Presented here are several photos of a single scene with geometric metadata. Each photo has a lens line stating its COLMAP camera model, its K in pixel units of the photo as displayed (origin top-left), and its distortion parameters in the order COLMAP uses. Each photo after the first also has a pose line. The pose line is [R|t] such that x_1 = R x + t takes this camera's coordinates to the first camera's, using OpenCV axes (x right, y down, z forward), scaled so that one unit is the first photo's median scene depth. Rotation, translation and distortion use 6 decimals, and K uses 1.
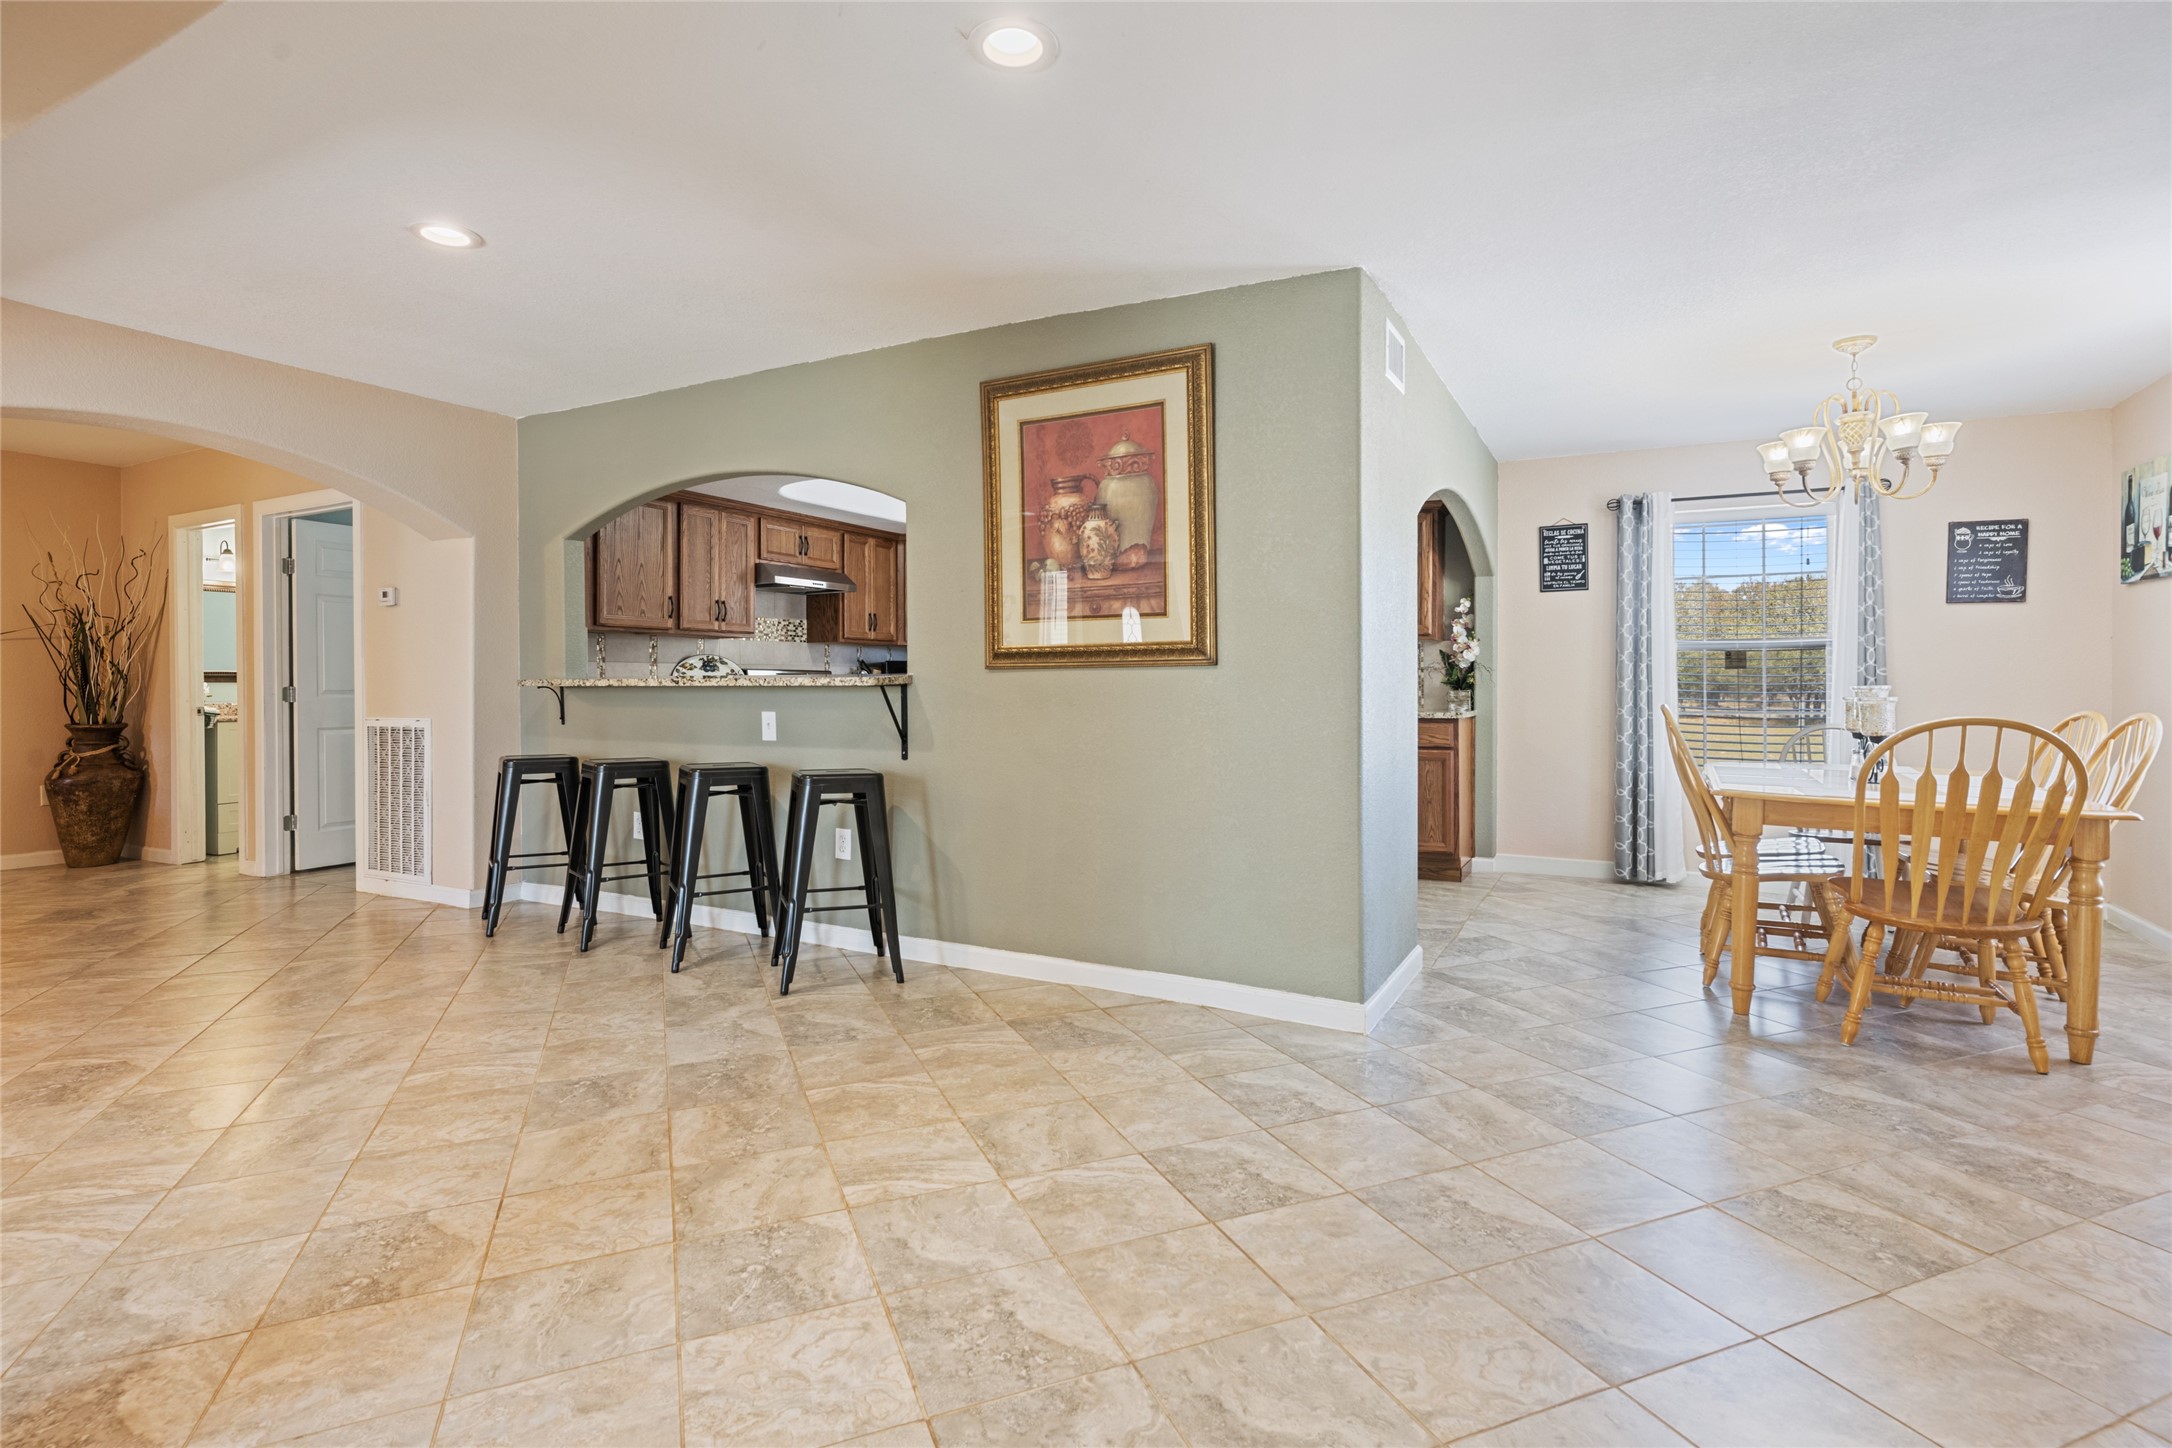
lens RADIAL K [[1047.6, 0, 1094.7], [0, 1047.6, 697.0], [0, 0, 1]] dist [-0.001499, 0.001941]
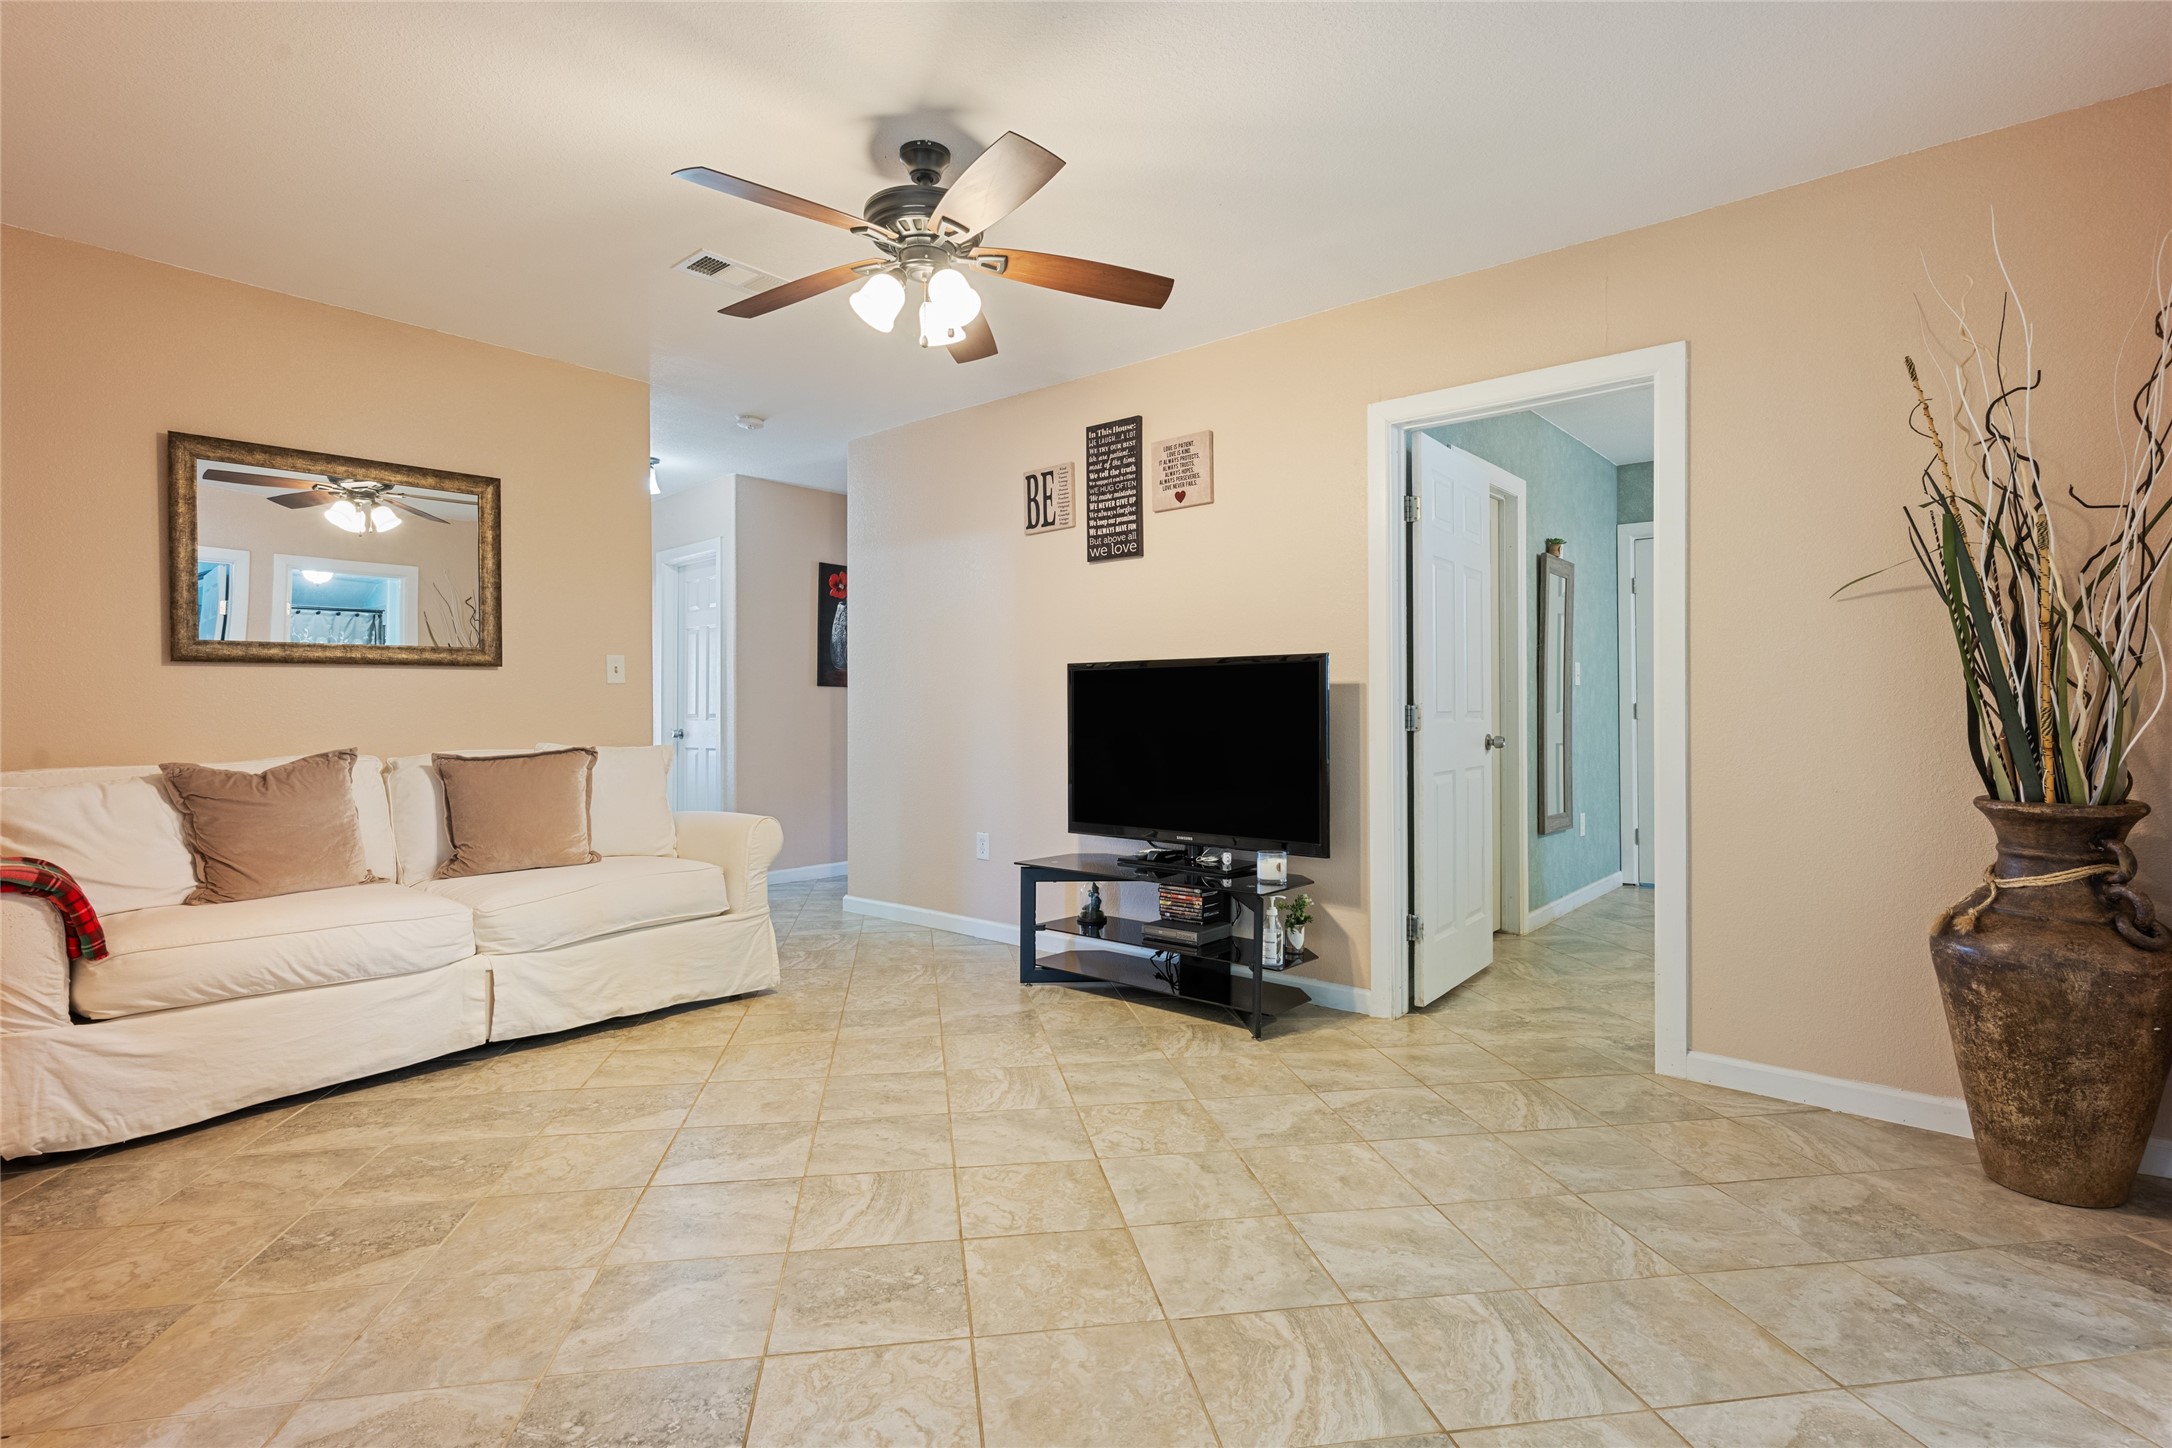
lens RADIAL K [[1047.6, 0, 1088.7], [0, 1047.6, 697.7], [0, 0, 1]] dist [-0.001499, 0.001941]
pose [[-0.227353, -0.012028, -0.973738, -0.900741], [-0.009731, 0.999902, -0.010079, -0.005759], [0.973764, 0.007184, -0.227448, 1.302754]]
